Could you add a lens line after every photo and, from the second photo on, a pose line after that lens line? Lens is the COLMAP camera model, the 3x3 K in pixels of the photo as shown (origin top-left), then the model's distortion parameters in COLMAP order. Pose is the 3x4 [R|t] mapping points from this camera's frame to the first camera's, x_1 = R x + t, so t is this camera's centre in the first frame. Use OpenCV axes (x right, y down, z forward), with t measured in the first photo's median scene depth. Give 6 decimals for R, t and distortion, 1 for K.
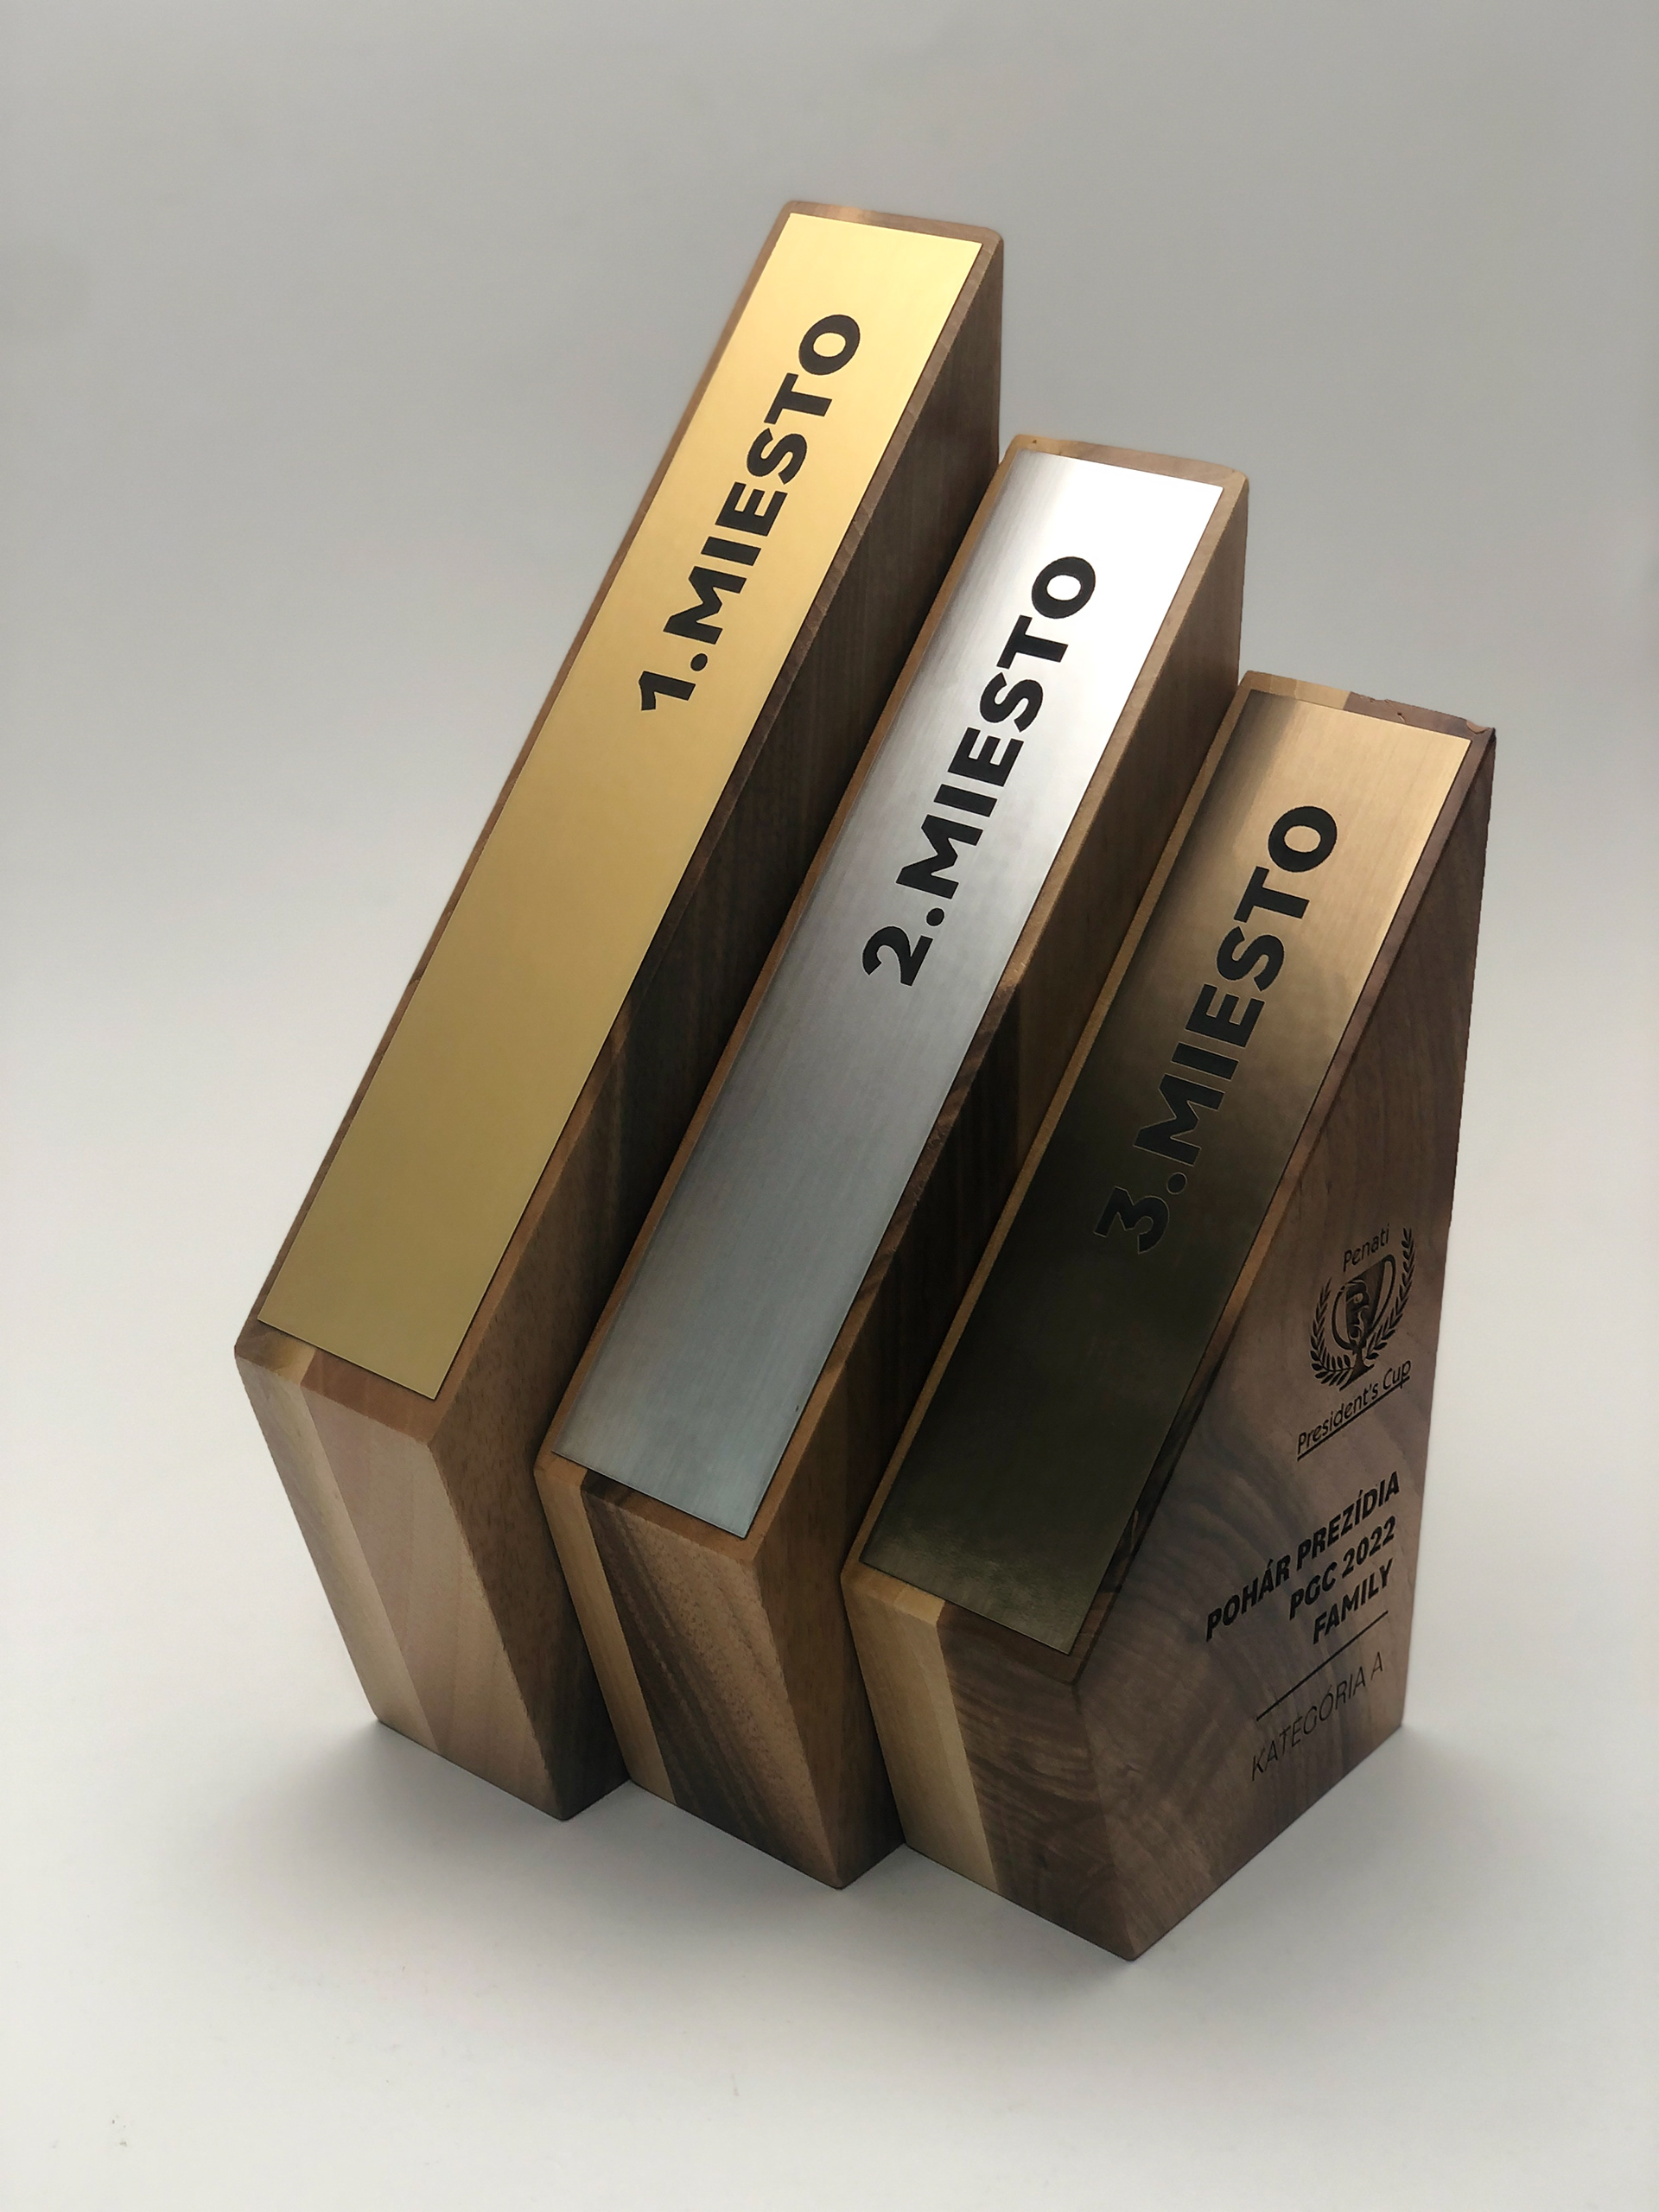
lens RADIAL K [[3254.7, 0, 829.5], [0, 3254.7, 1106.0], [0, 0, 1]] dist [0.046835, 0.076112]
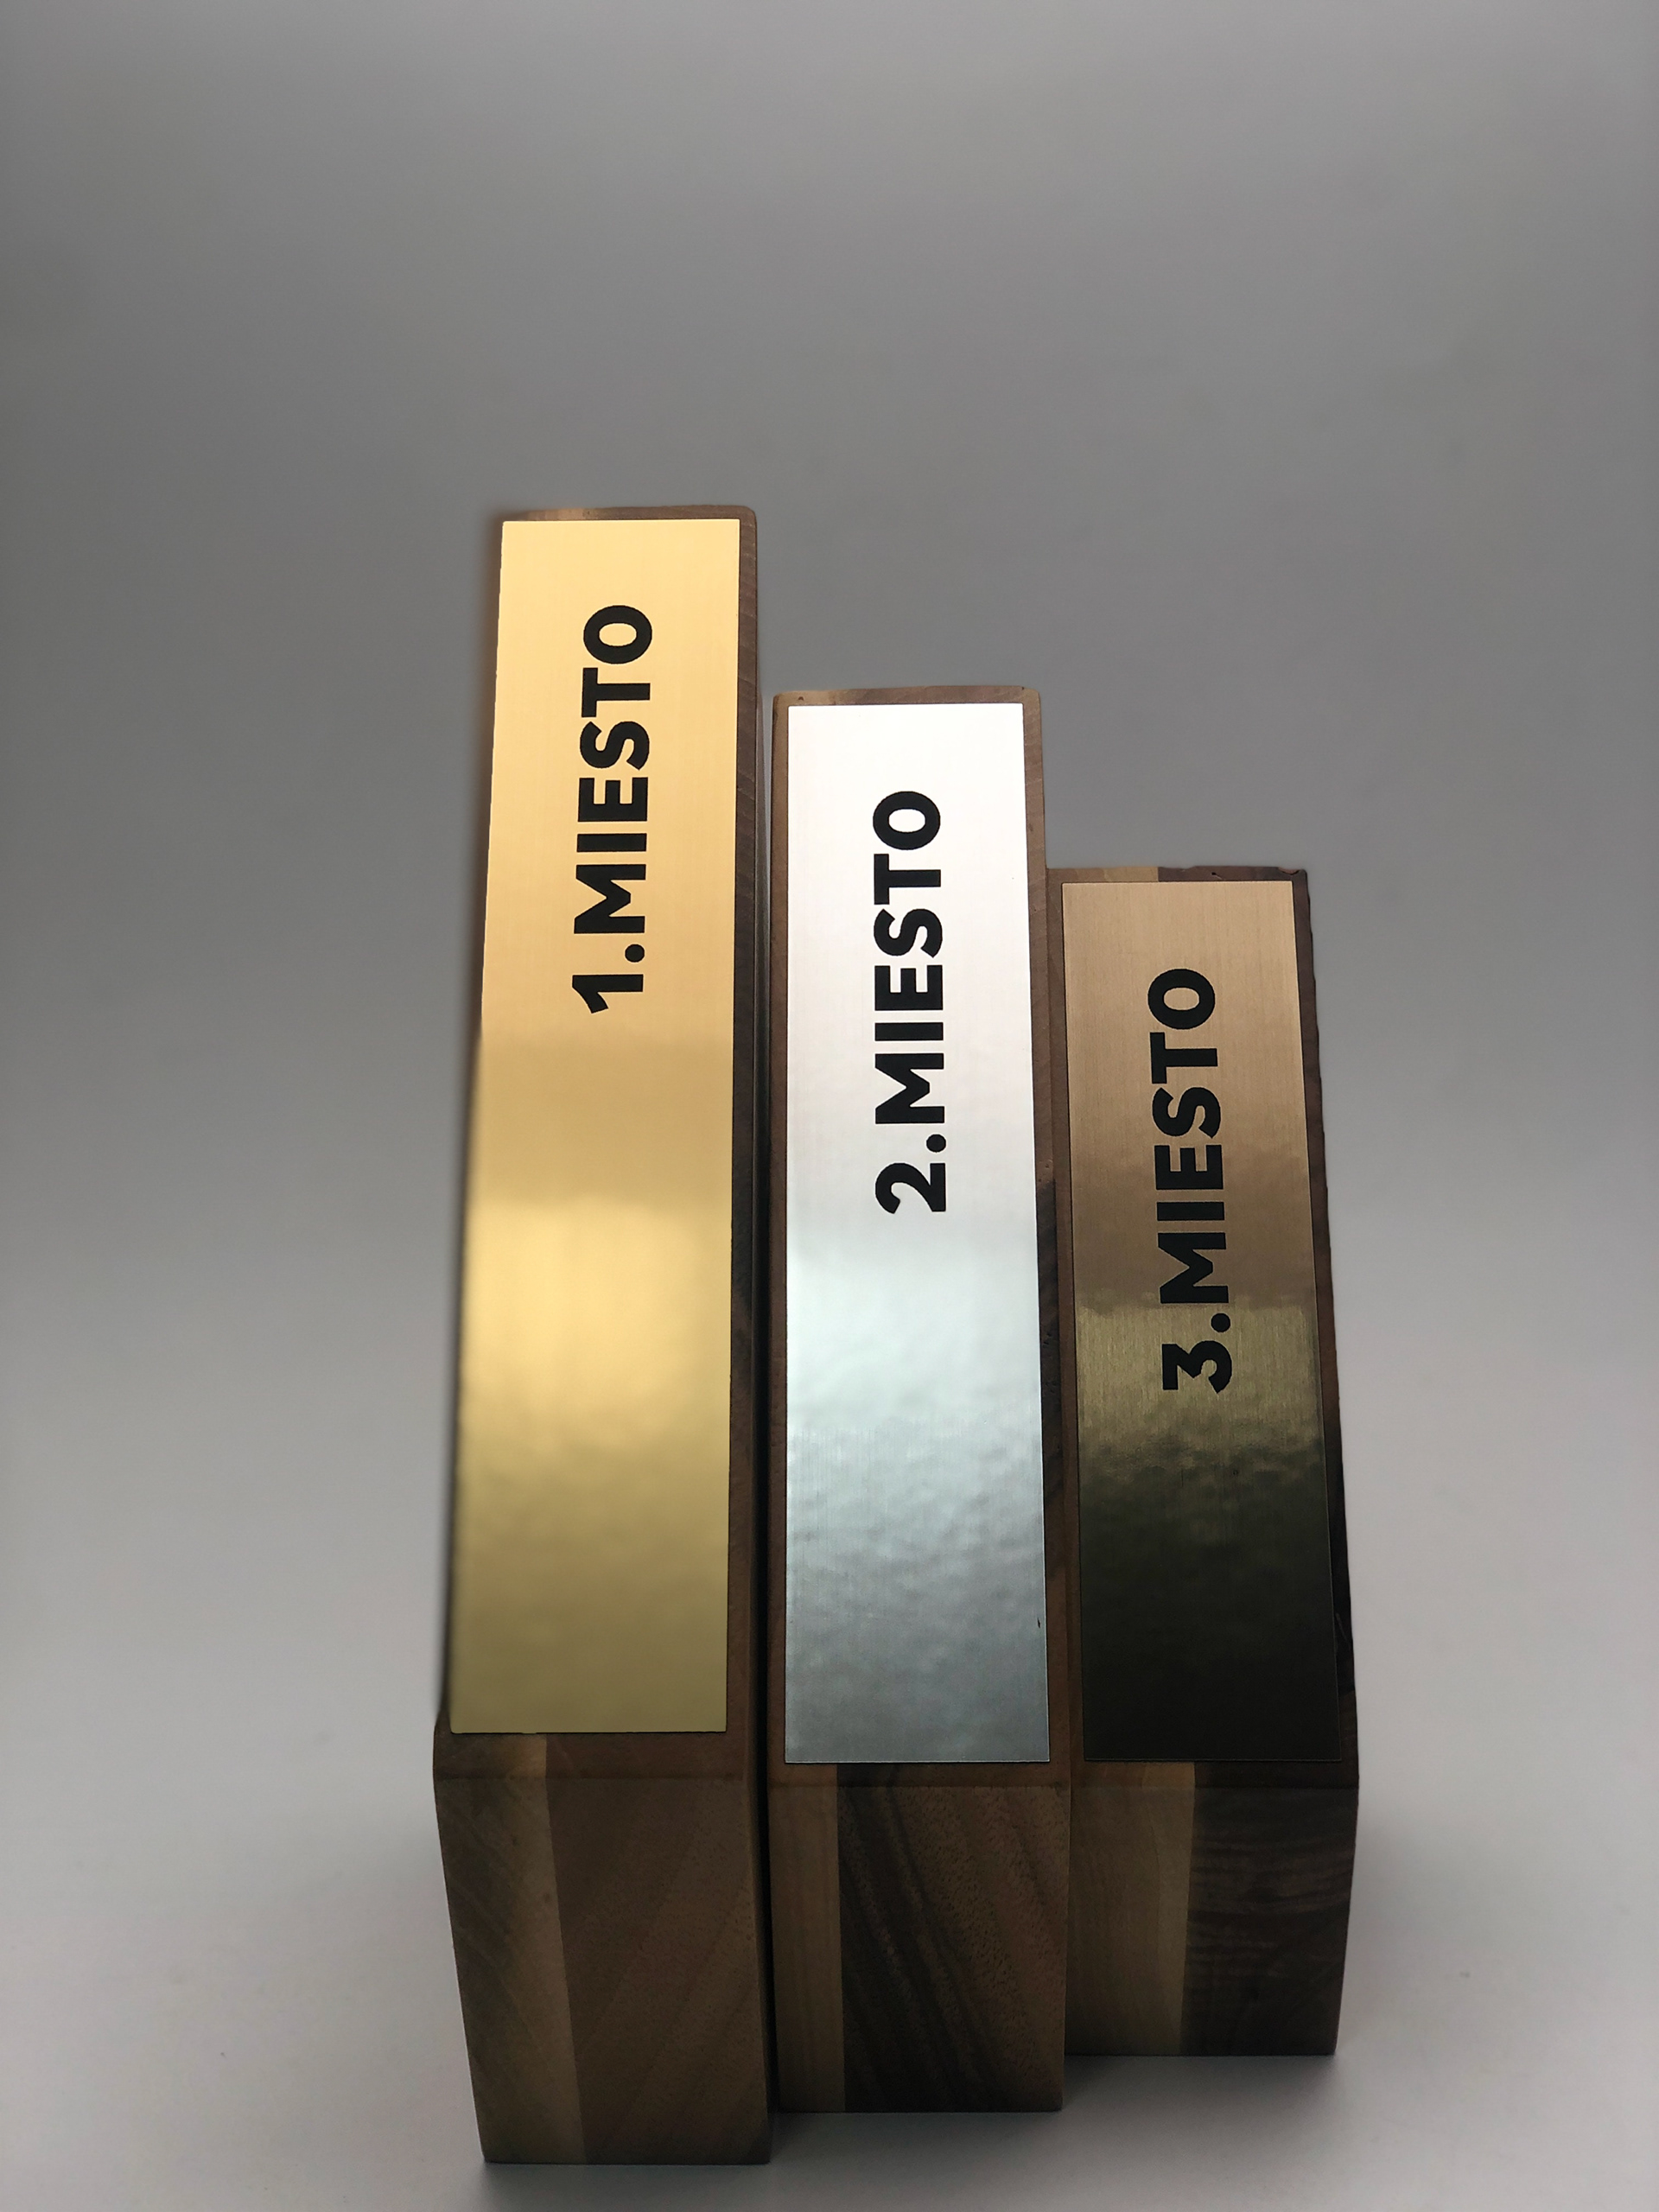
lens RADIAL K [[3254.7, 0, 829.5], [0, 3254.7, 1106.0], [0, 0, 1]] dist [0.046835, 0.076112]
pose [[0.785154, -0.216474, 0.580234, -0.583013], [0.277235, 0.960656, -0.016743, -0.060742], [-0.553781, 0.174007, 0.814278, 0.173976]]
